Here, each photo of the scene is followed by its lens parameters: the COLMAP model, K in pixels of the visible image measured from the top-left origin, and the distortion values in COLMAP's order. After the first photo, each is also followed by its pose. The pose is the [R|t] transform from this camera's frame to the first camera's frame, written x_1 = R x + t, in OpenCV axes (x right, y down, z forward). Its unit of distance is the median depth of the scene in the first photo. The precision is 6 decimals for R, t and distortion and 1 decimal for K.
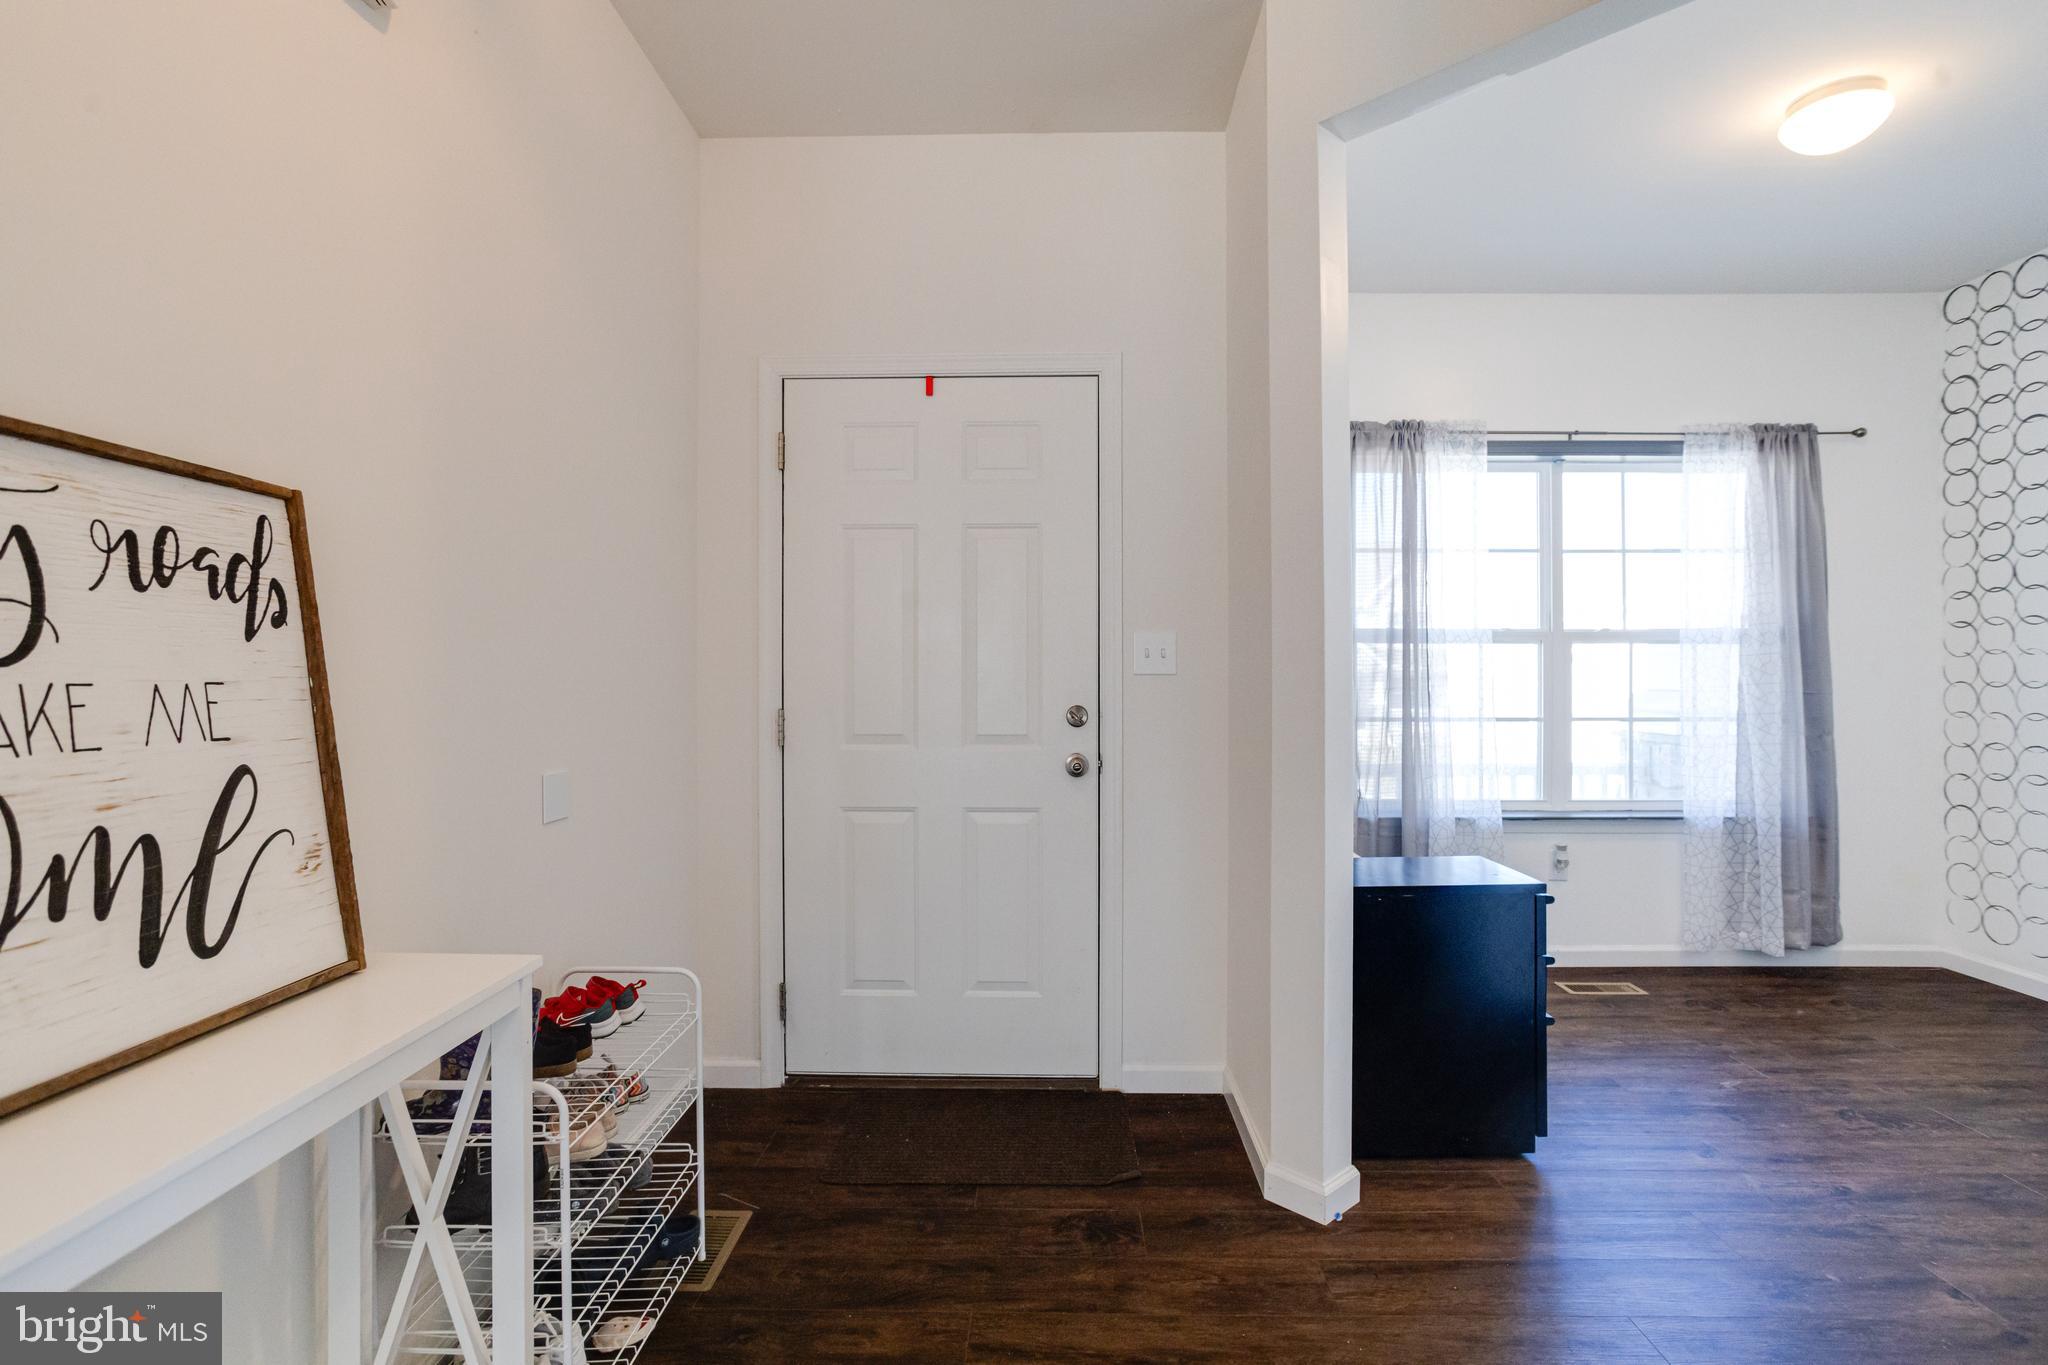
lens RADIAL K [[1019.4, 0, 1032.8], [0, 1019.4, 672.7], [0, 0, 1]] dist [-0.008044, 0.001652]
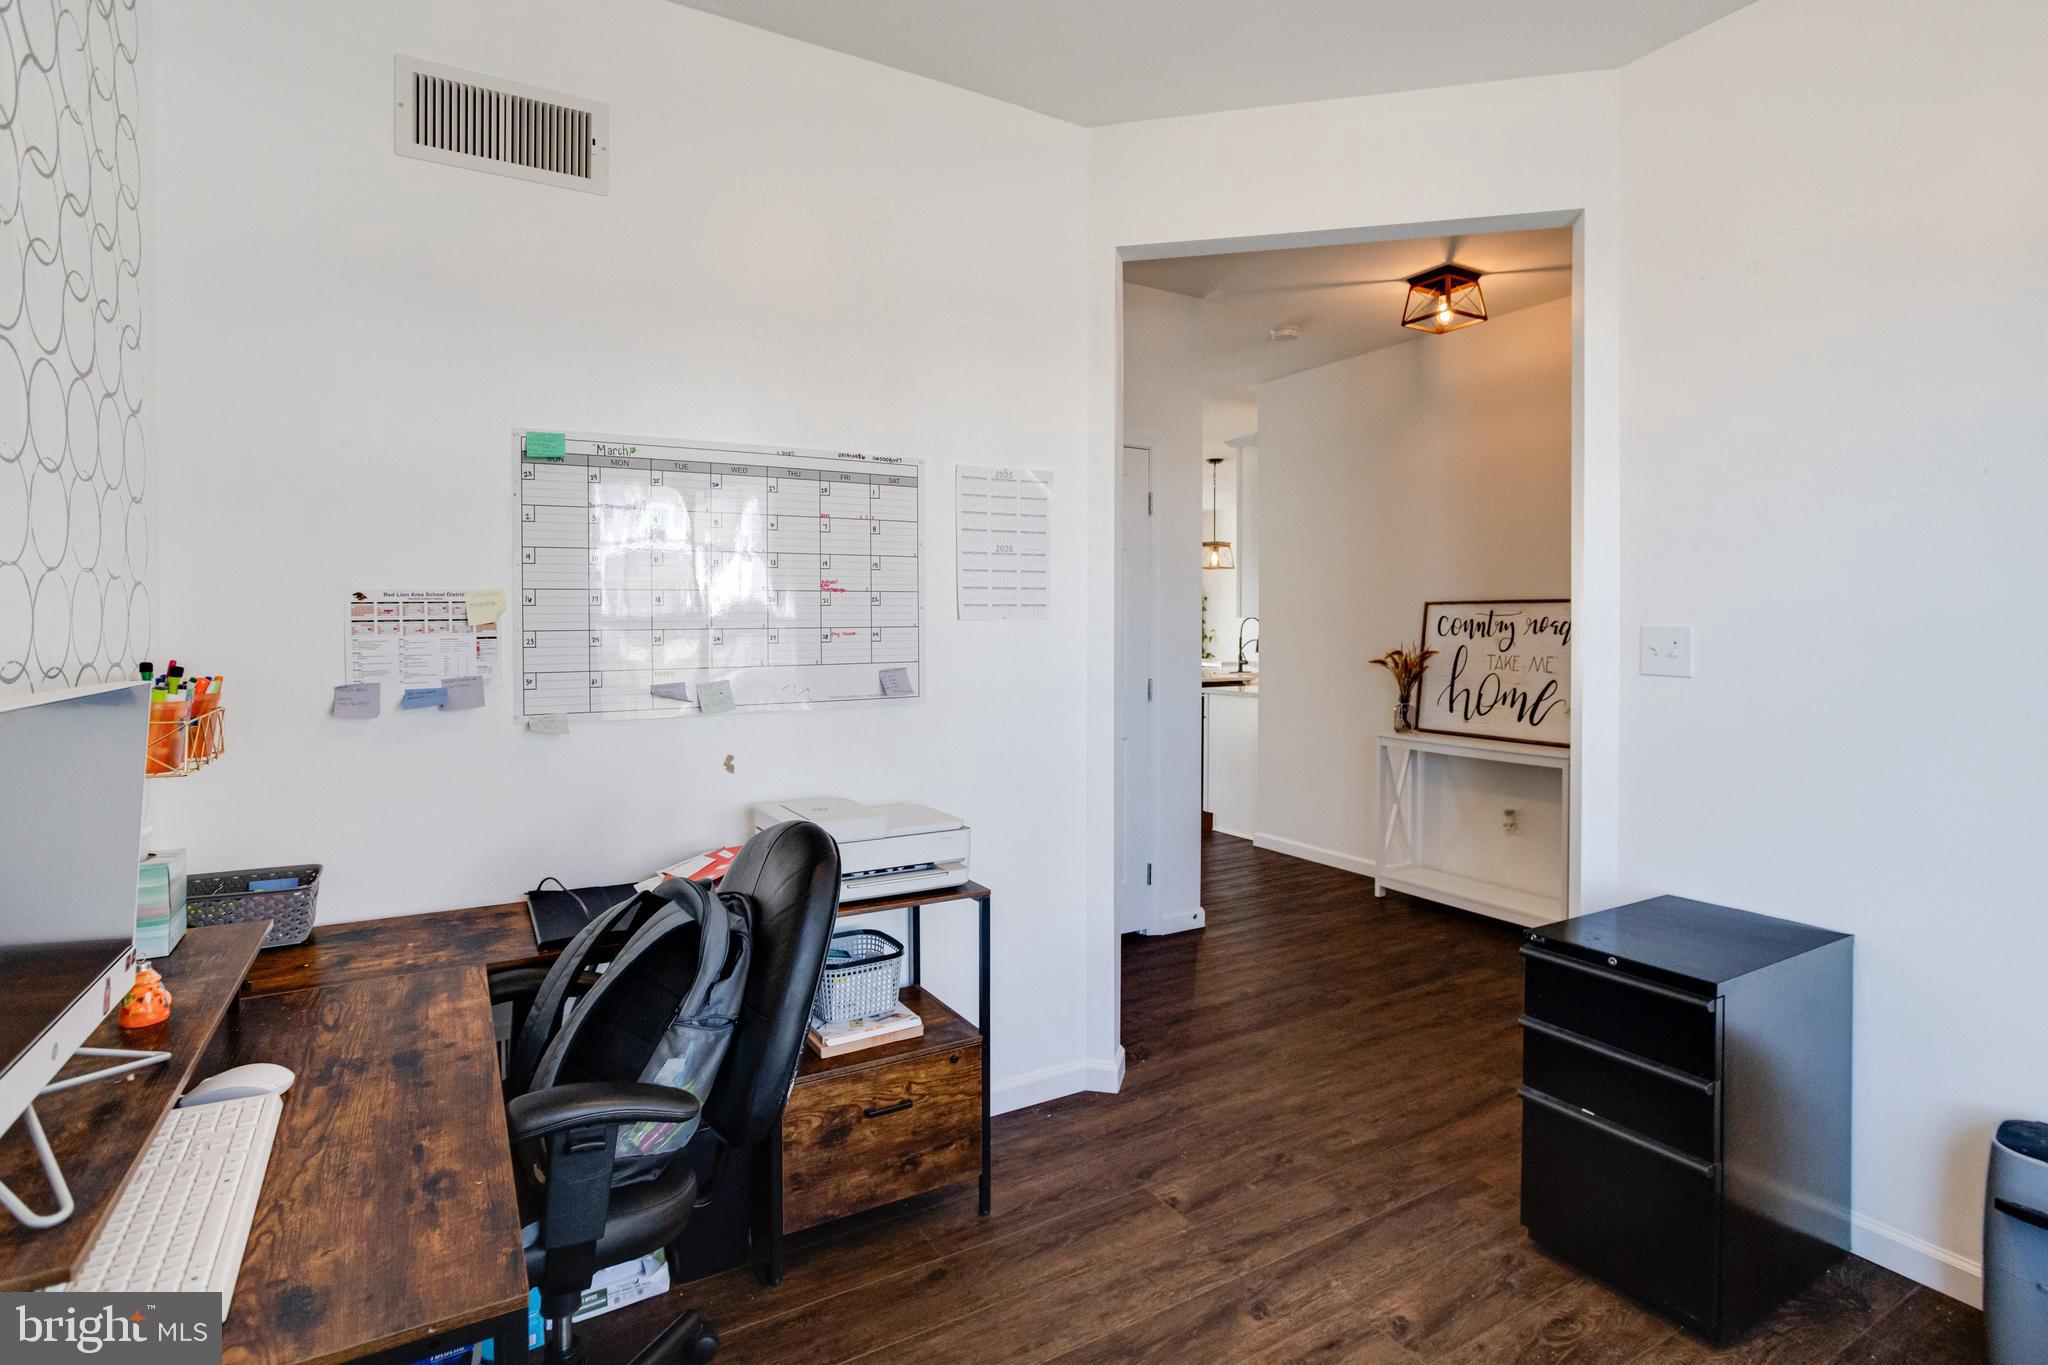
lens RADIAL K [[1019.4, 0, 1032.8], [0, 1019.4, 672.7], [0, 0, 1]] dist [-0.008044, 0.001652]
pose [[-0.857609, 0.039399, -0.512791, 2.894305], [0.013048, 0.998407, 0.054889, -0.171498], [0.514137, 0.040382, -0.856757, 3.377834]]
